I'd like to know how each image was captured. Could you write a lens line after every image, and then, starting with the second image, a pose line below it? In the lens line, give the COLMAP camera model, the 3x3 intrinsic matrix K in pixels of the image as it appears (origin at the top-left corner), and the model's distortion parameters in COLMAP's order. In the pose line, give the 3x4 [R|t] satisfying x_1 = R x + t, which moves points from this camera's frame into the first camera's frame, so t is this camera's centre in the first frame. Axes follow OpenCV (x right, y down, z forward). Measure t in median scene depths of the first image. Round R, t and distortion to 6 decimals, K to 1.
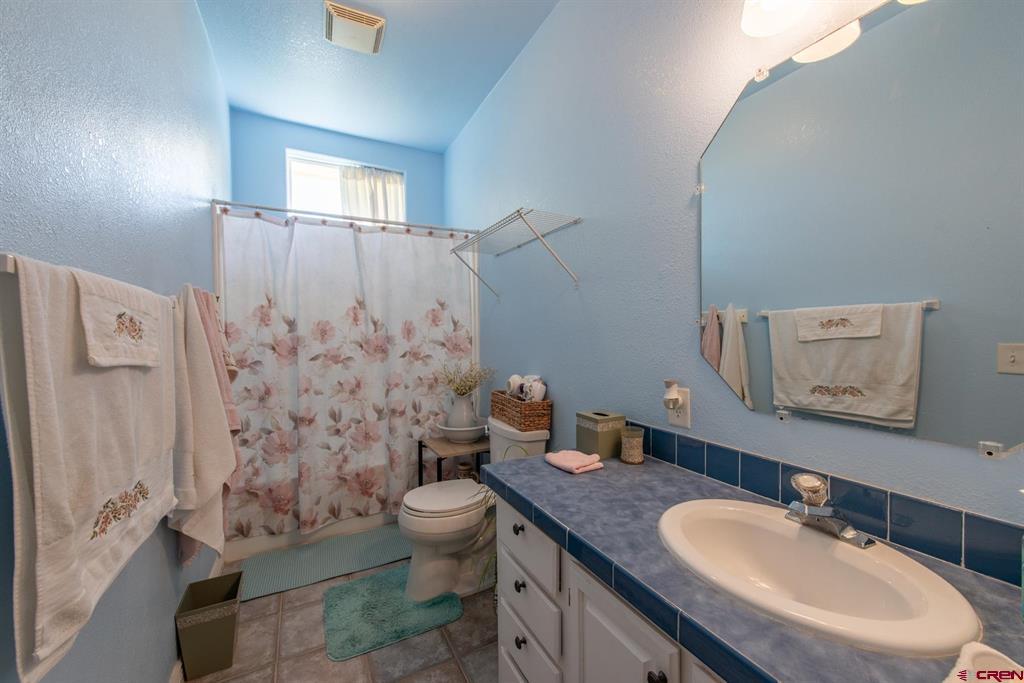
lens RADIAL K [[397.9, 0, 512.0], [0, 397.9, 341.5], [0, 0, 1]] dist [-0.000344, -0.000016]
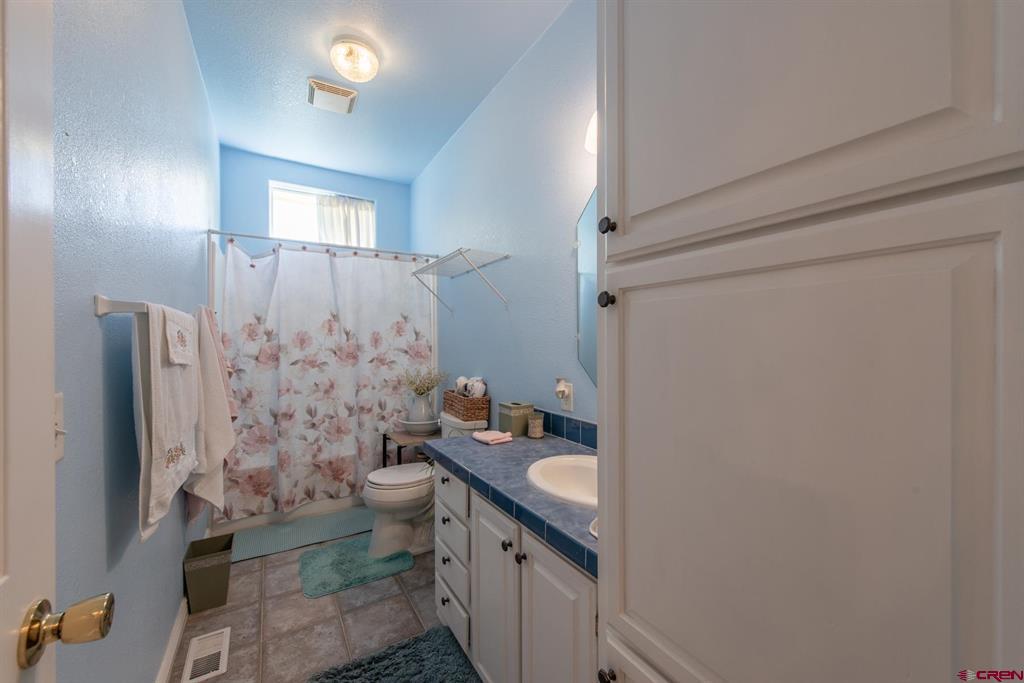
lens RADIAL K [[410.1, 0, 512.0], [0, 410.1, 341.5], [0, 0, 1]] dist [0.016473, 0.000064]
pose [[0.998969, 0.005206, 0.045101, 0.109189], [-0.004286, 0.999781, -0.020482, 0.000288], [-0.045198, 0.020267, 0.998772, -0.292634]]
